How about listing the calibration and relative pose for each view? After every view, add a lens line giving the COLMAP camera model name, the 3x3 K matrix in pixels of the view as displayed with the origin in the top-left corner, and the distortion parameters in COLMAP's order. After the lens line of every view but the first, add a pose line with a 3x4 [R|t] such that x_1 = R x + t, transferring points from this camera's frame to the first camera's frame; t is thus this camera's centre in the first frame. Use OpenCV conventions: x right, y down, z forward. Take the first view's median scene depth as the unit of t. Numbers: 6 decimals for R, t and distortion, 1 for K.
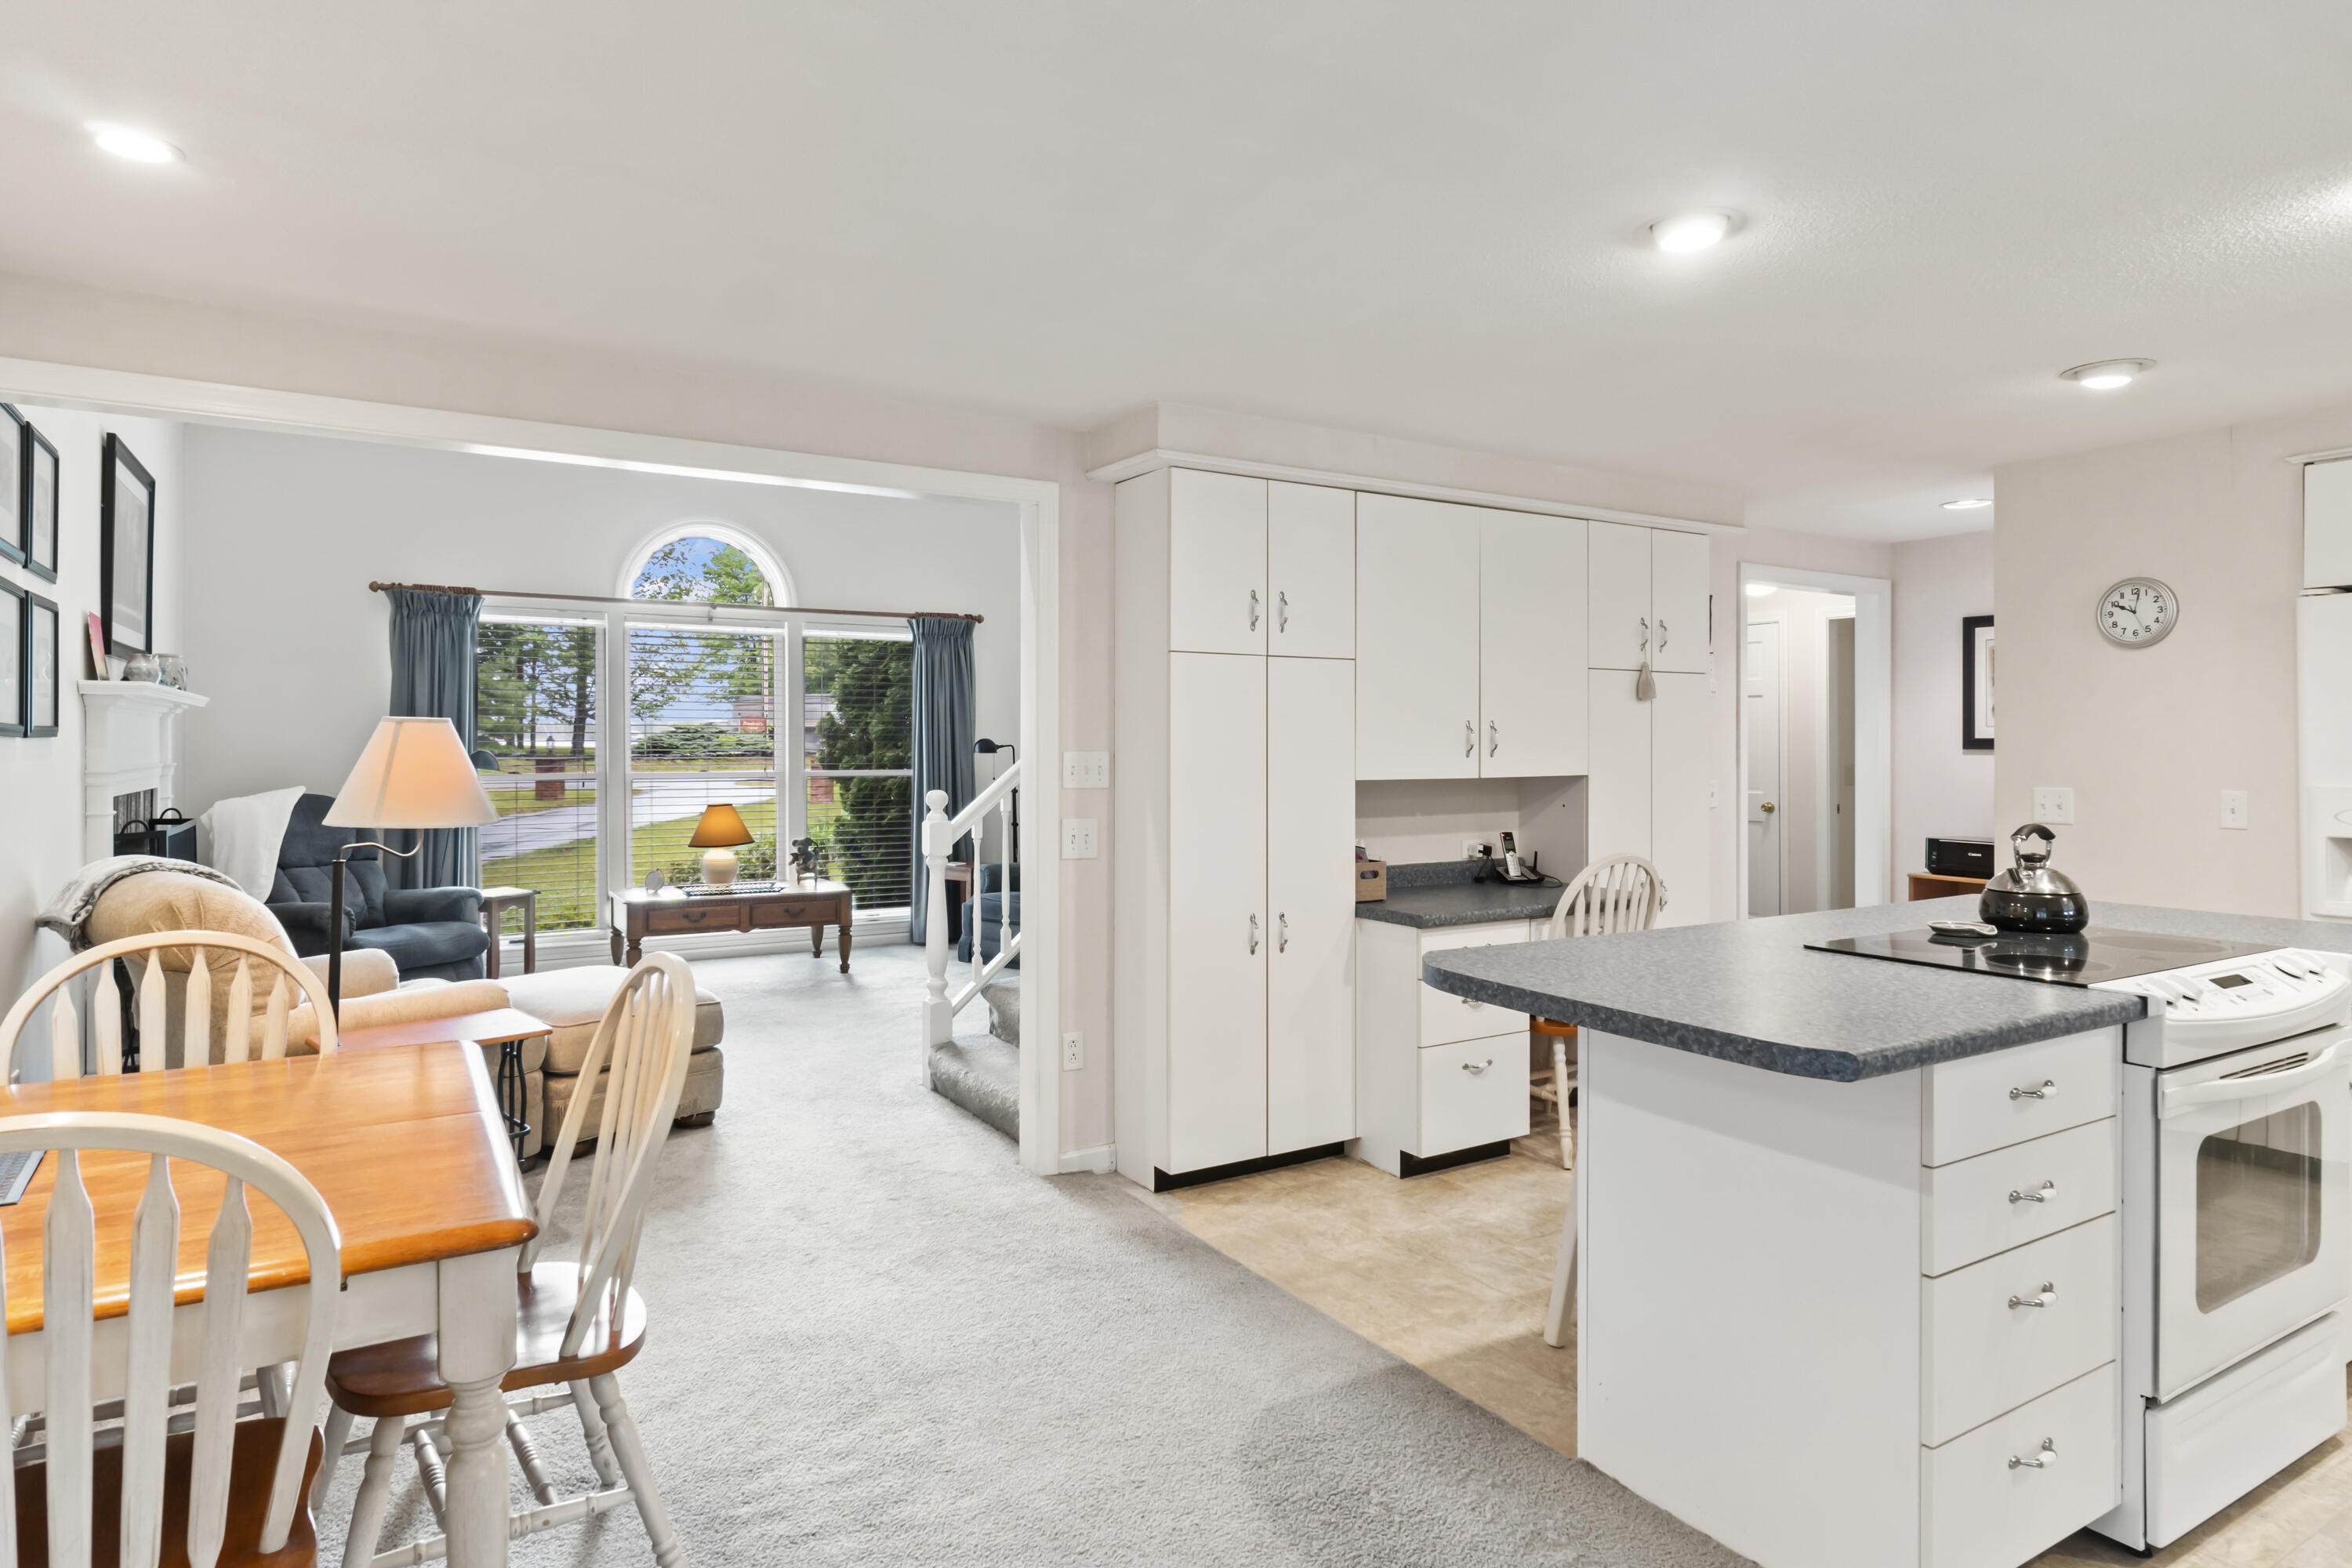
lens RADIAL K [[1314.3, 0, 1171.2], [0, 1314.3, 749.9], [0, 0, 1]] dist [0.000338, -0.001310]
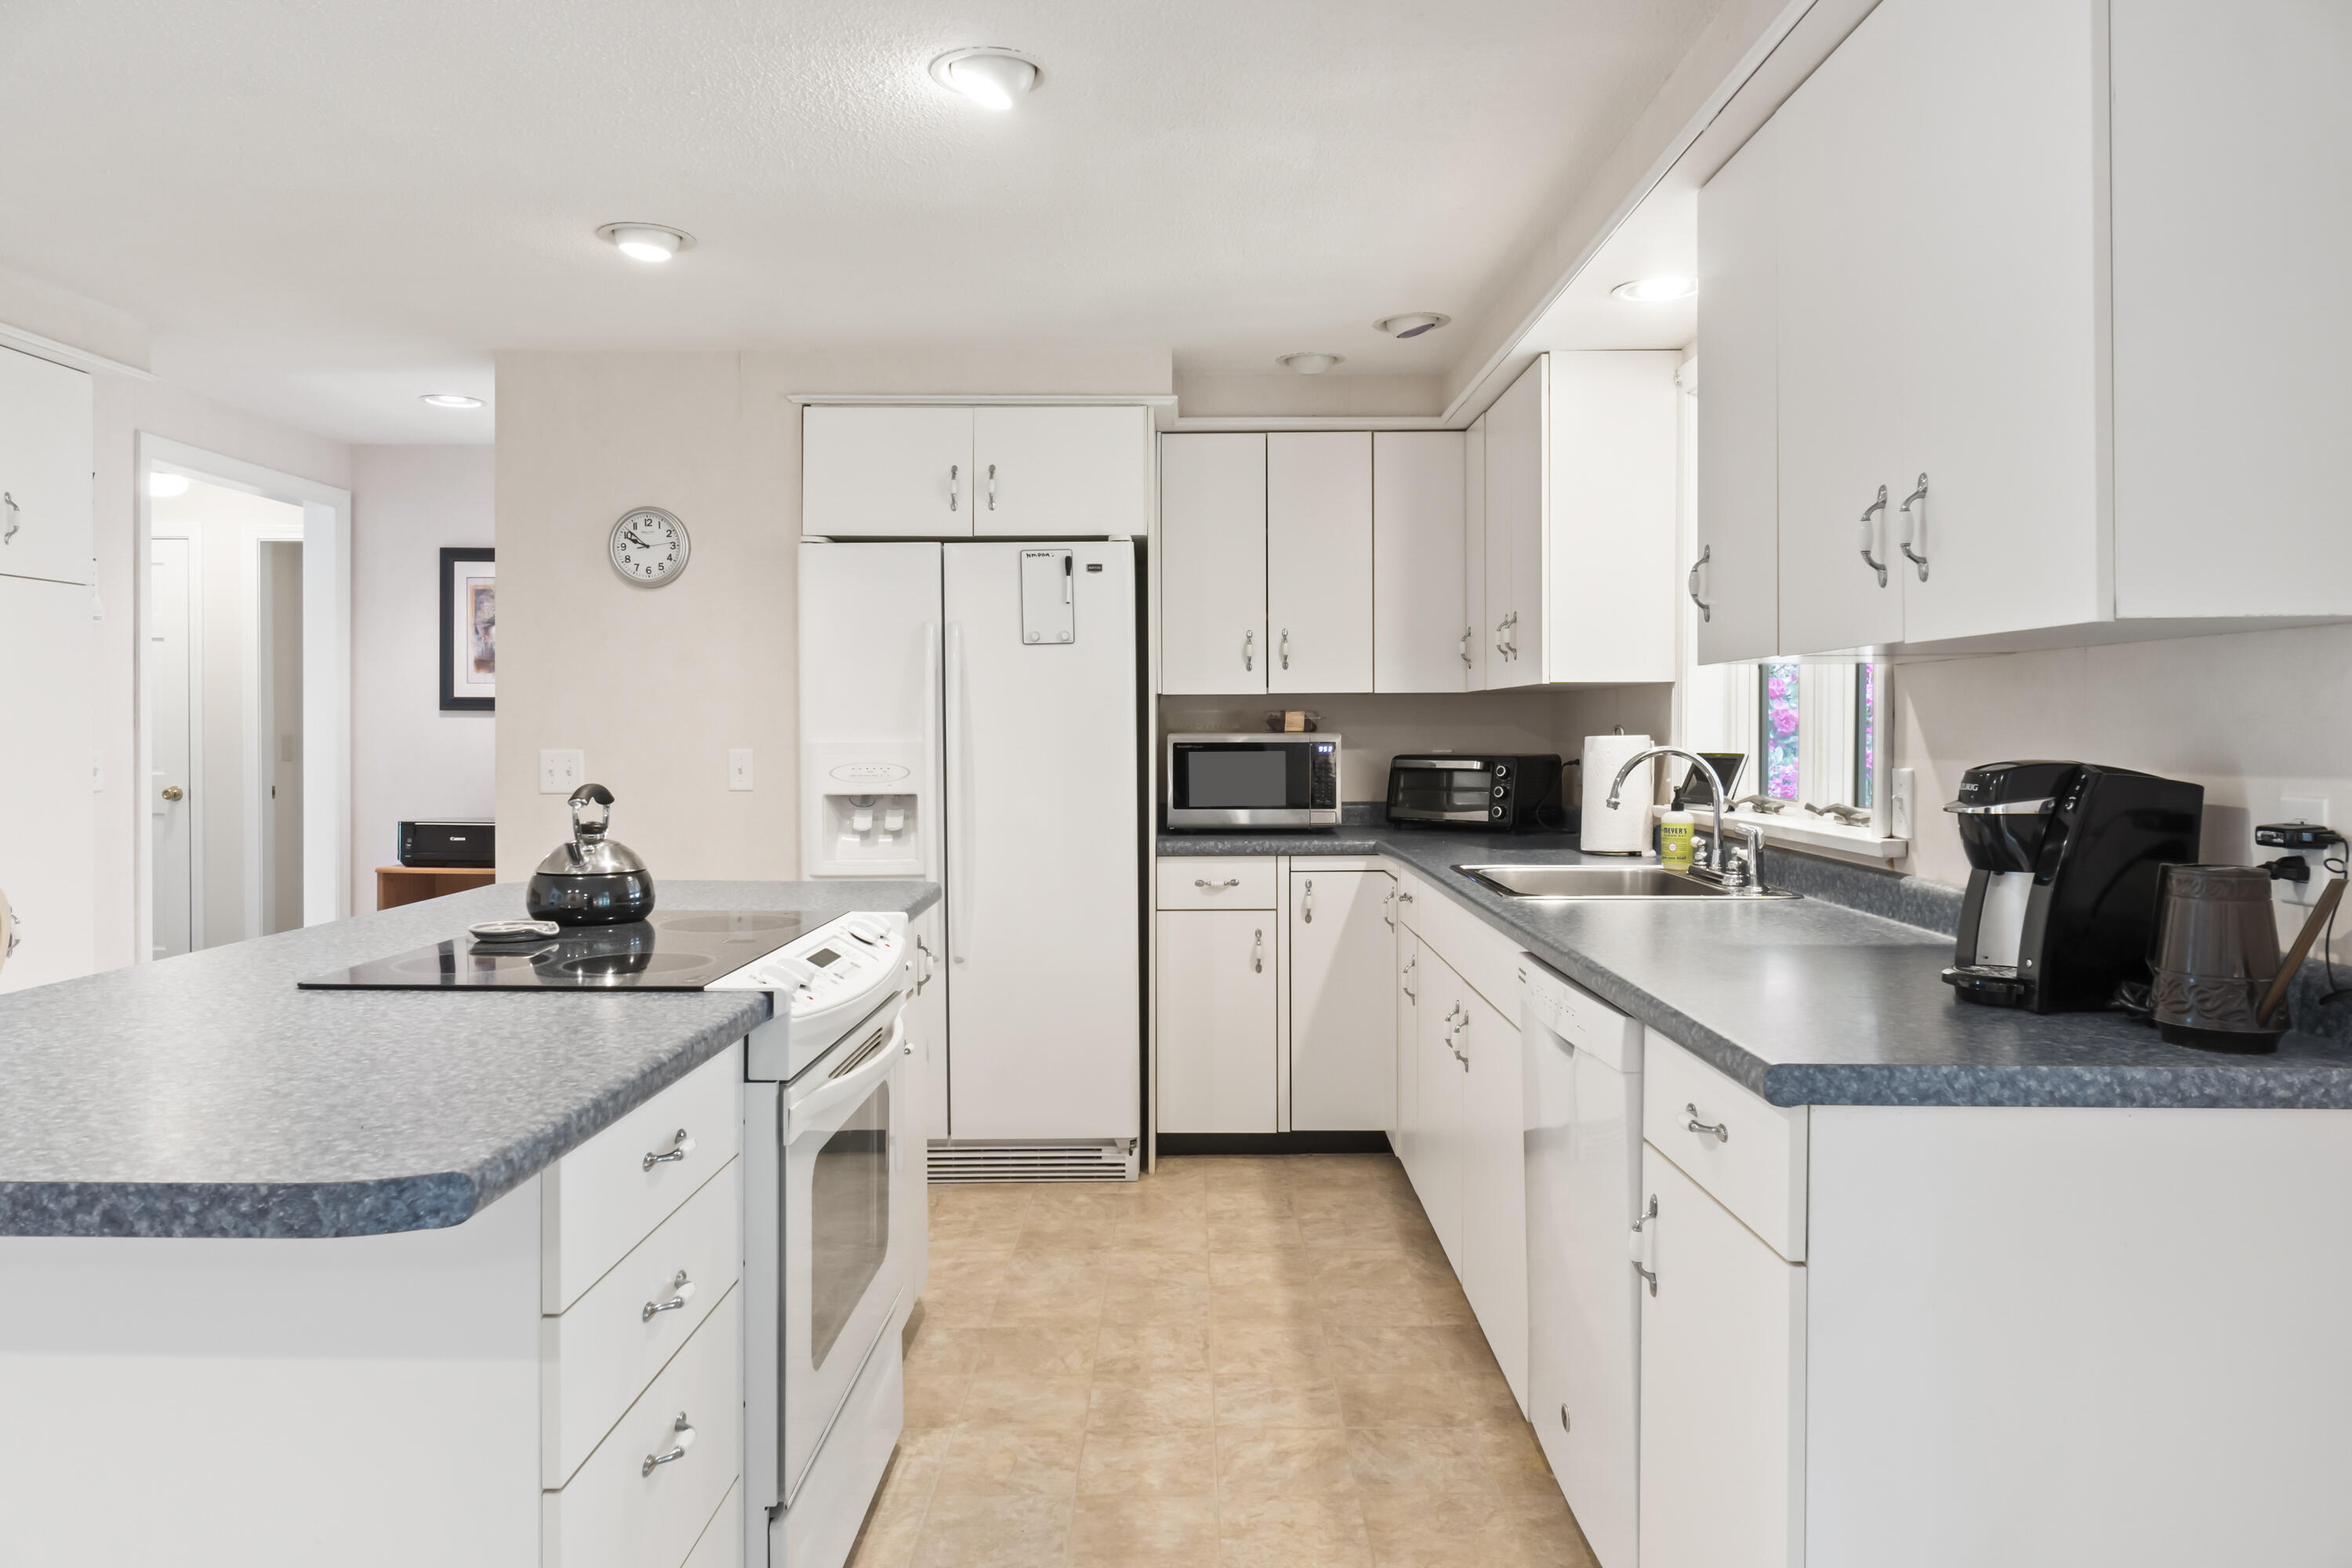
lens RADIAL K [[1542.2, 0, 1180.2], [0, 1542.2, 738.7], [0, 0, 1]] dist [-0.003508, -0.000867]
pose [[0.525929, -0.003220, 0.850522, 0.050968], [-0.000700, 0.999991, 0.004220, 0.018251], [-0.850528, -0.002815, 0.525922, 0.165330]]
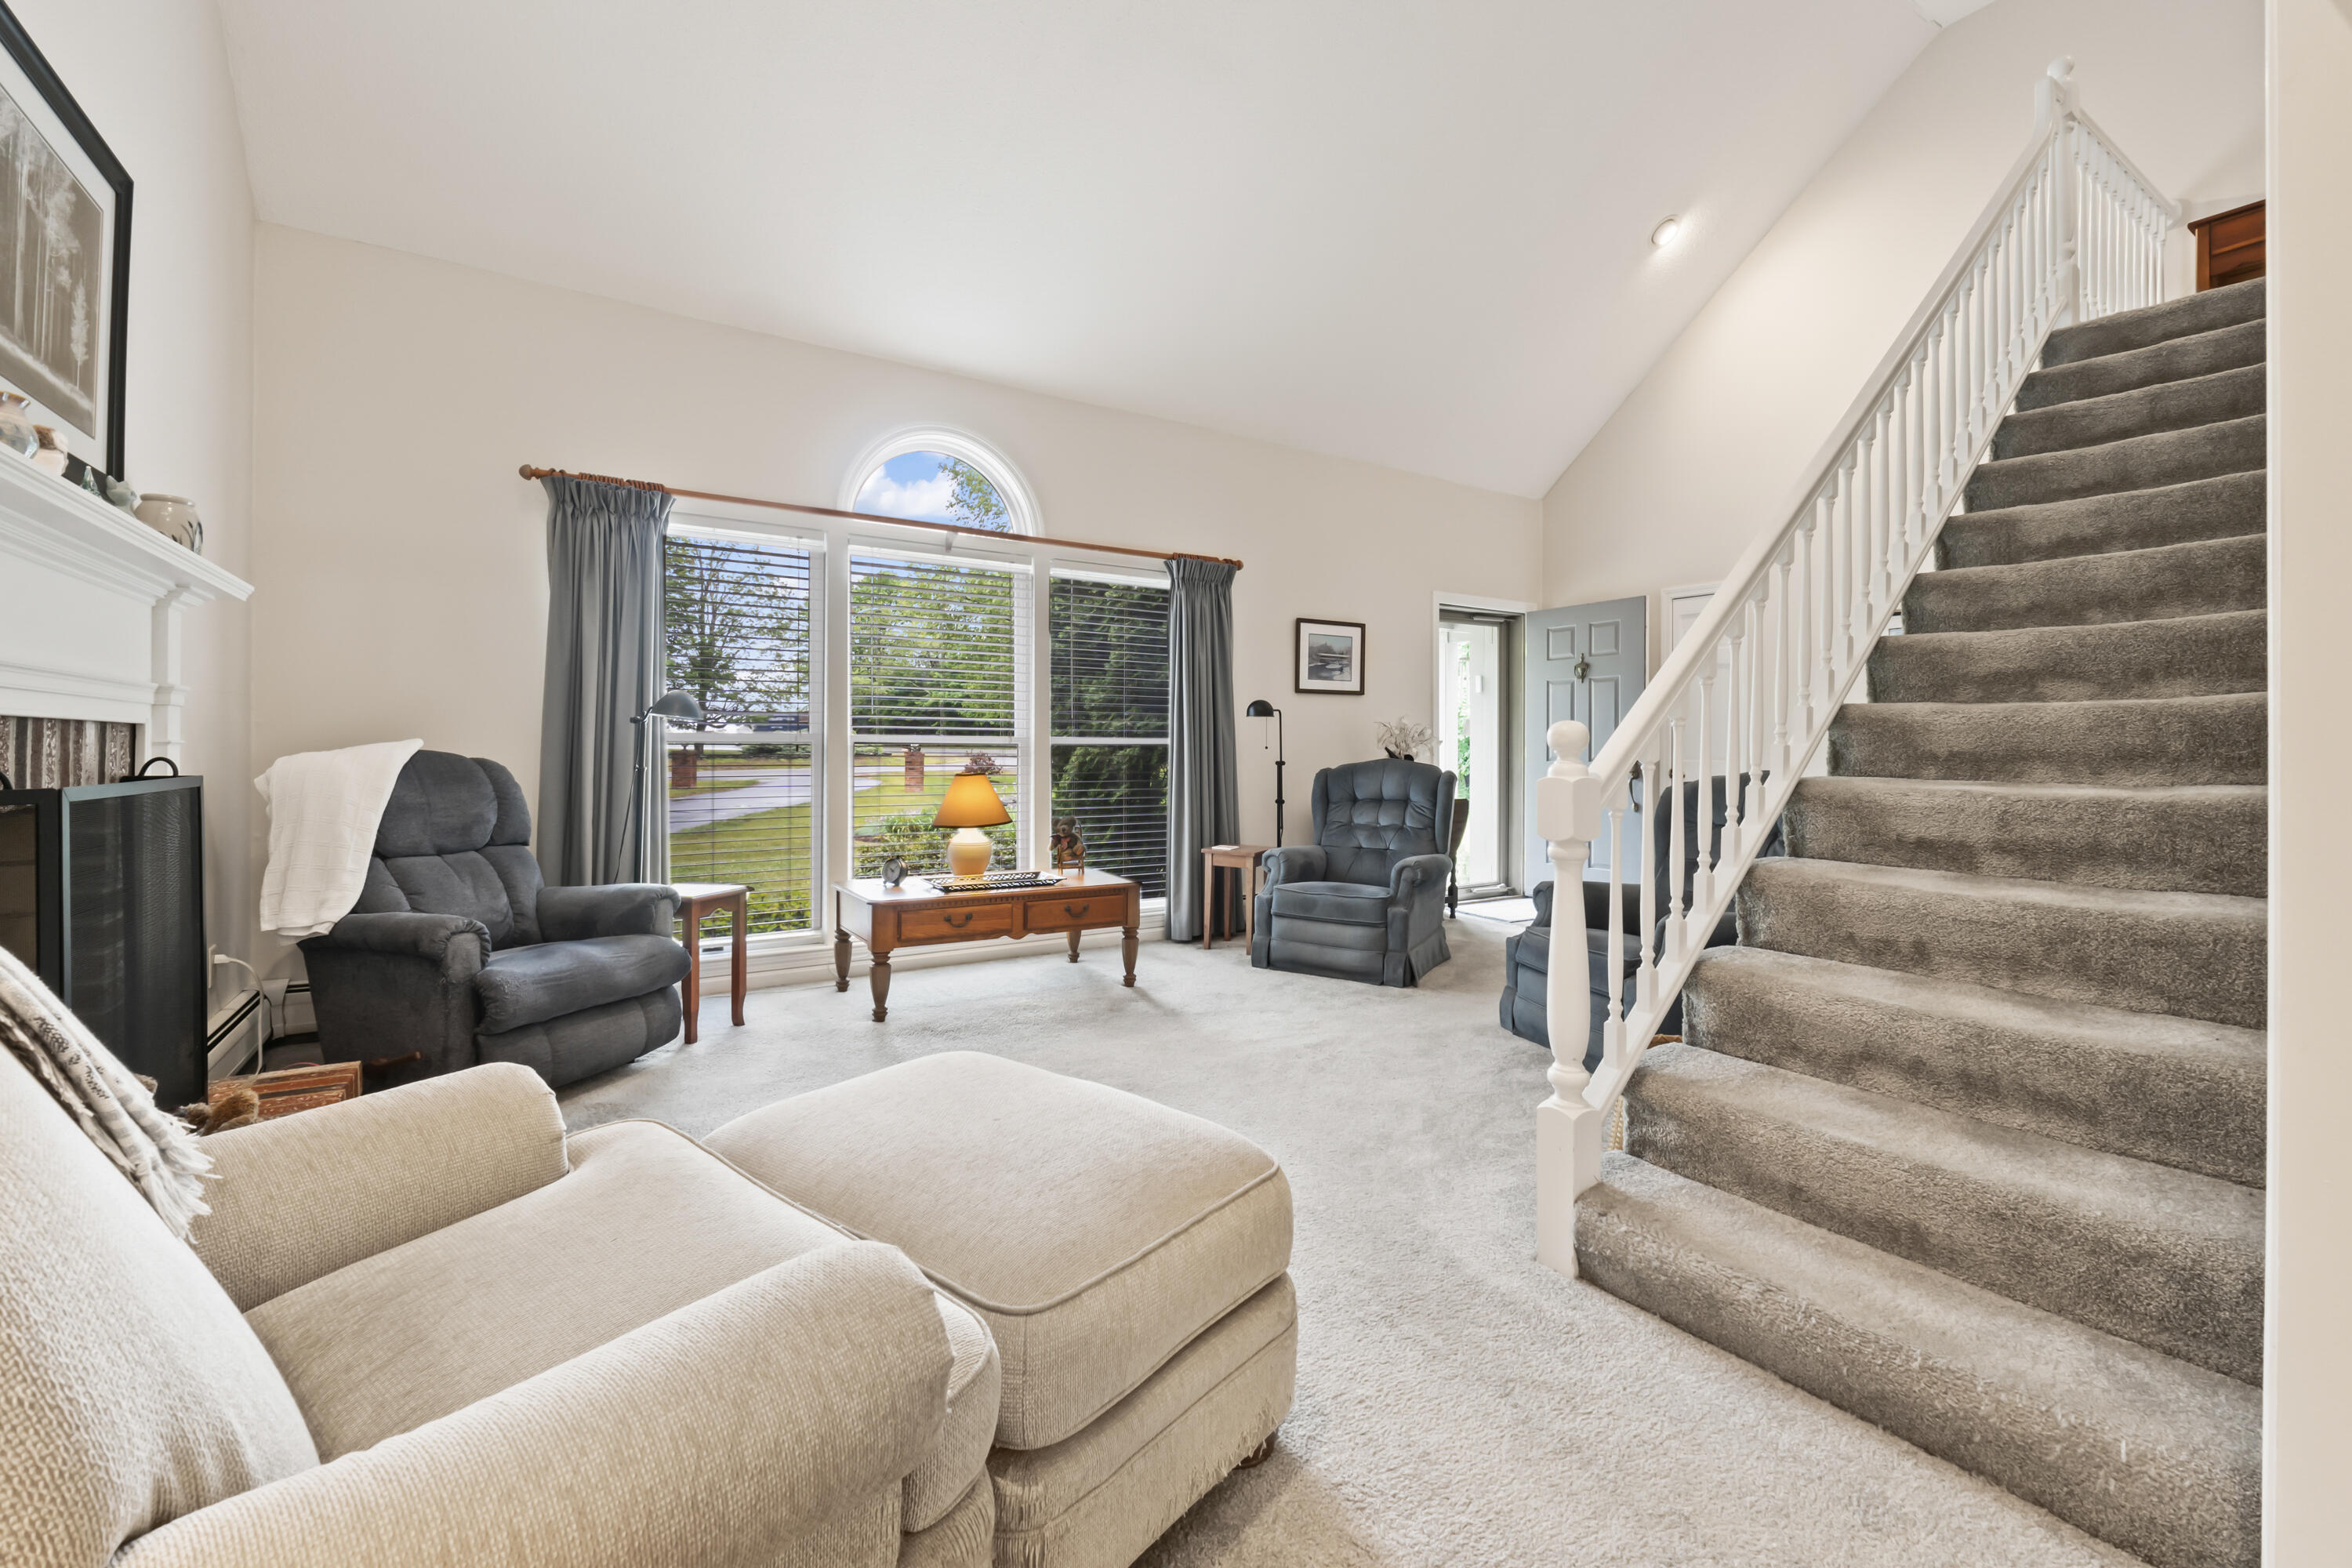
lens RADIAL K [[993.9, 0, 1180.3], [0, 993.9, 751.5], [0, 0, 1]] dist [-0.000879, -0.000074]
pose [[0.999472, 0.002090, 0.032438, -0.440847], [-0.001940, 0.999987, -0.004664, 0.056833], [-0.032448, 0.004599, 0.999463, 0.739352]]
